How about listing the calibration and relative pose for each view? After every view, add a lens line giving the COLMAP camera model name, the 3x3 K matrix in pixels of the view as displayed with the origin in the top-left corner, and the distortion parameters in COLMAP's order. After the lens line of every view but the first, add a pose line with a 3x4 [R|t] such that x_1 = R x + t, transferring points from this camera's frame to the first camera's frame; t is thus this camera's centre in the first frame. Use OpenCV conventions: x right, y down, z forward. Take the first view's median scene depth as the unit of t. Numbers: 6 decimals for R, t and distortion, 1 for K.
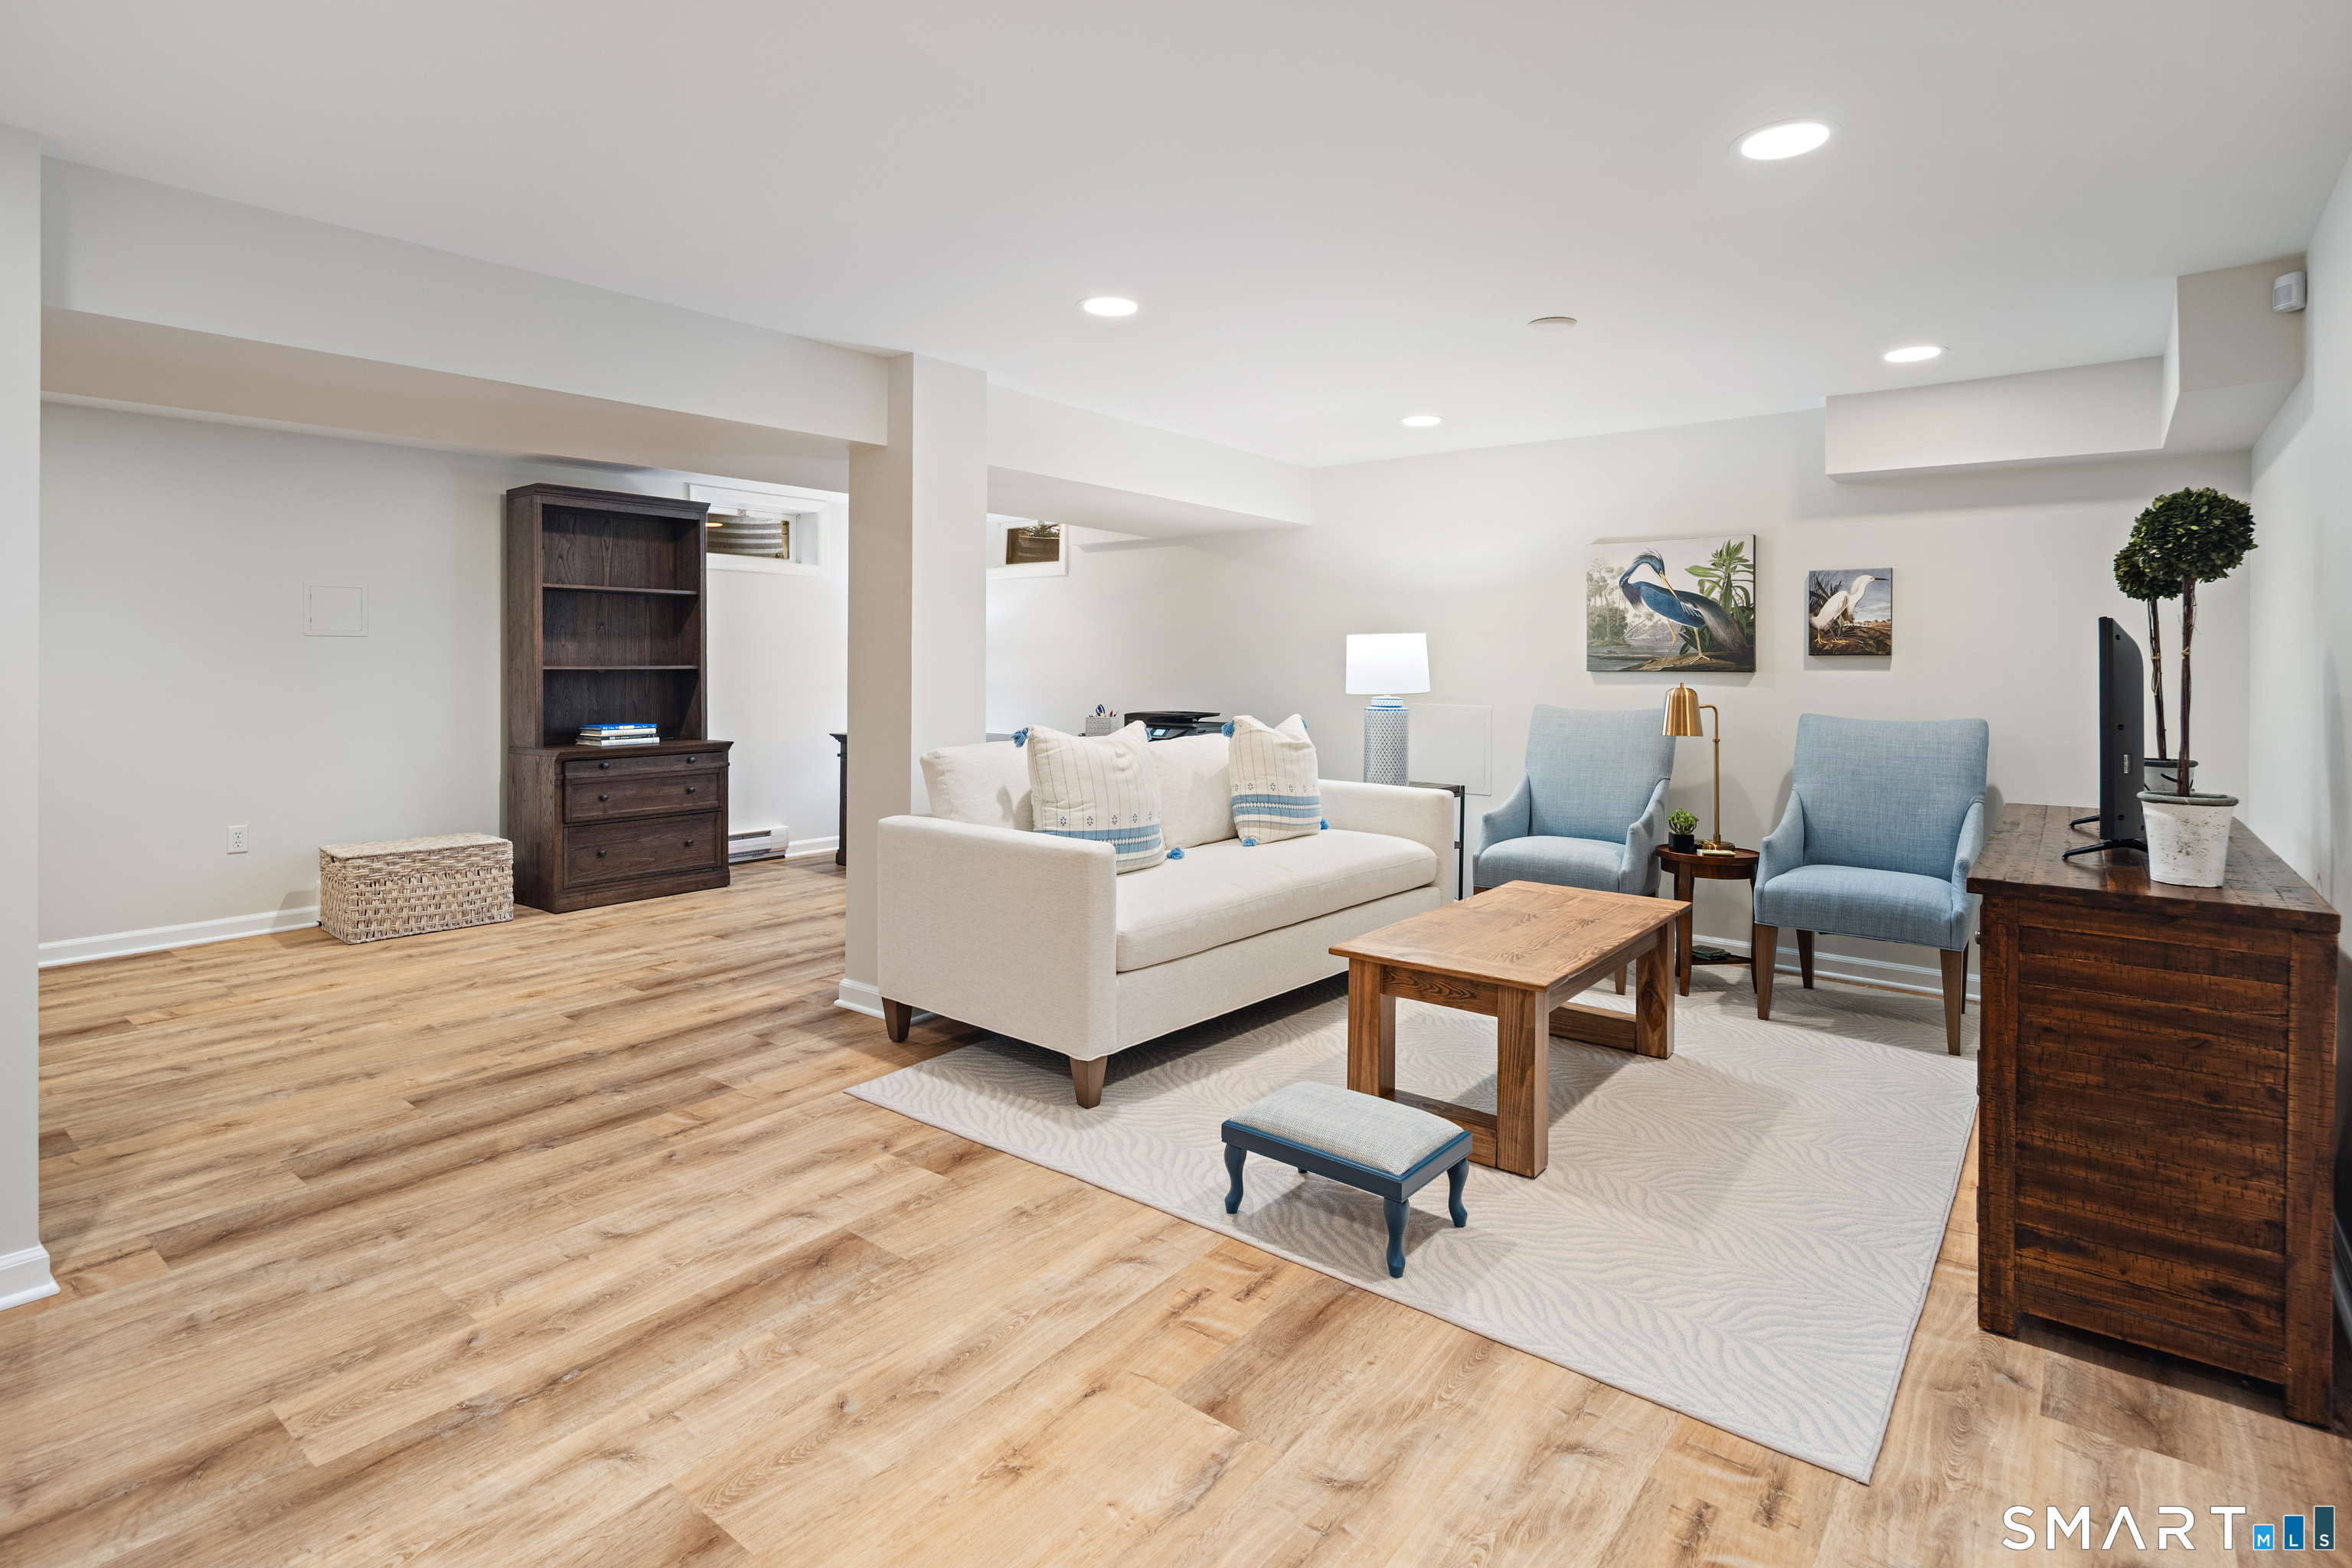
lens RADIAL K [[1166.4, 0, 1183.2], [0, 1166.4, 713.8], [0, 0, 1]] dist [0.002540, -0.003867]
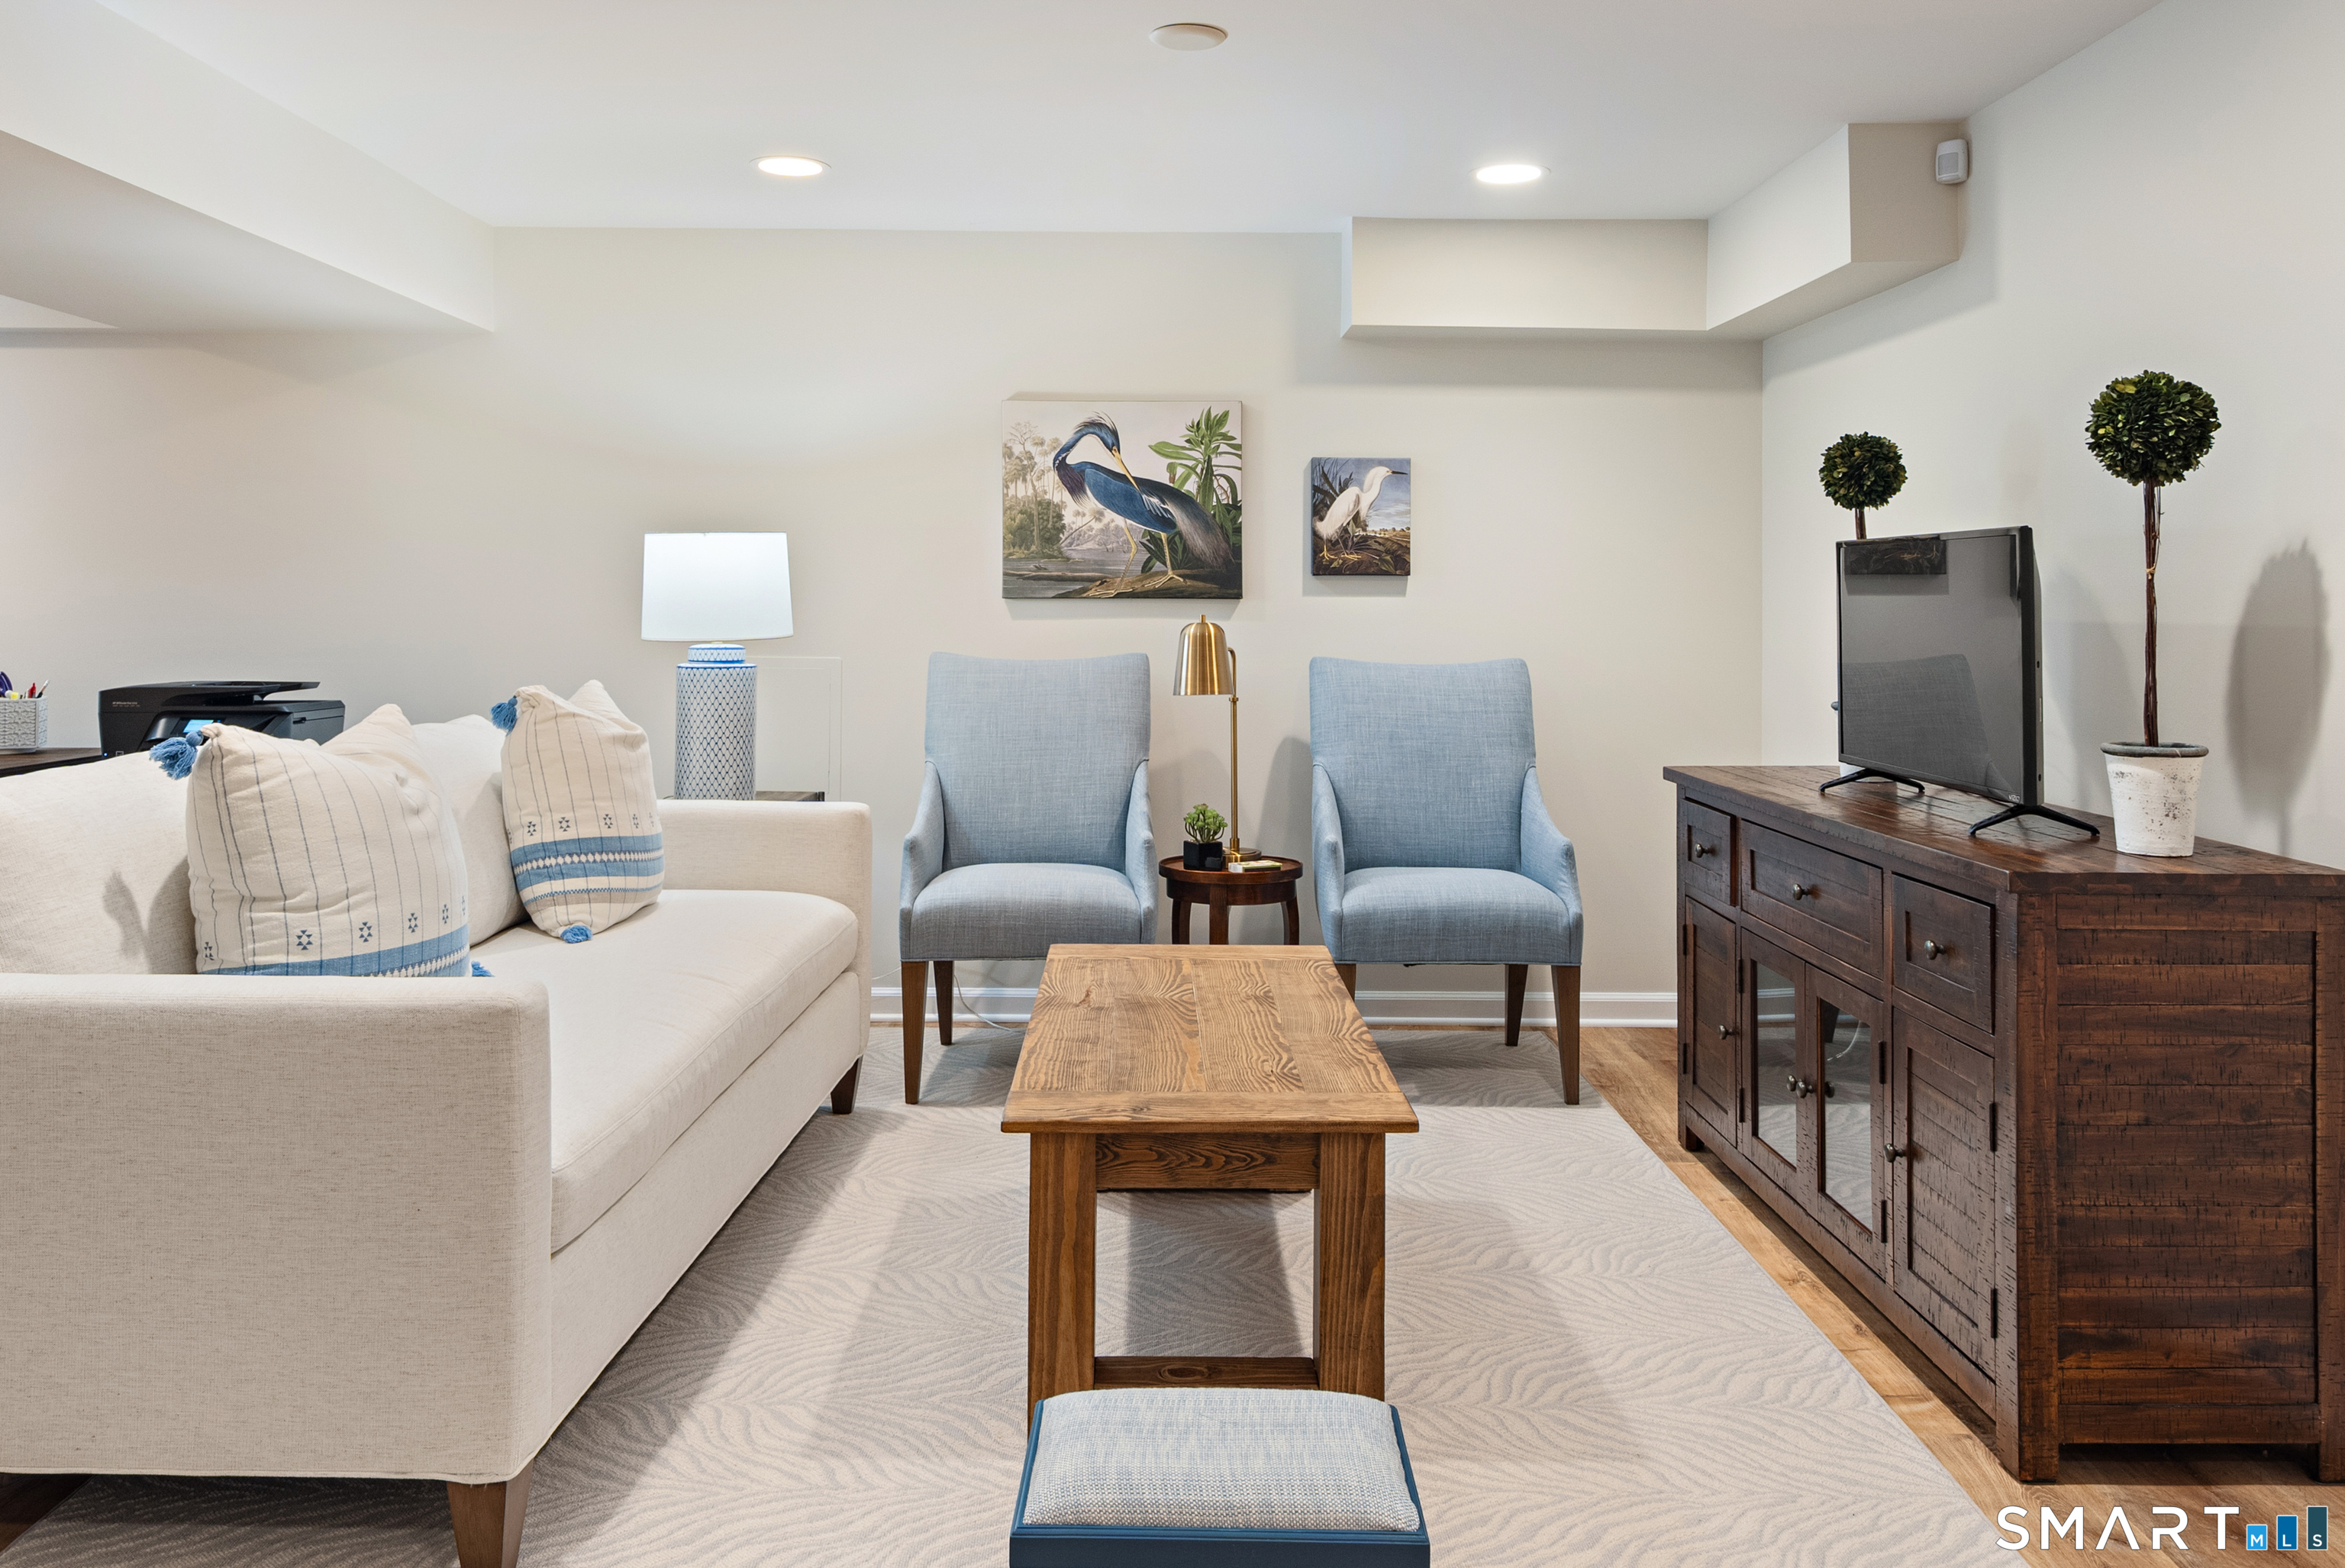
lens RADIAL K [[1767.1, 0, 1169.7], [0, 1767.1, 610.1], [0, 0, 1]] dist [0.002589, 0.000064]
pose [[0.778671, -0.006220, 0.627402, -0.259805], [0.025752, 0.999425, -0.022053, -0.008925], [-0.626904, 0.033329, 0.778383, 0.264735]]
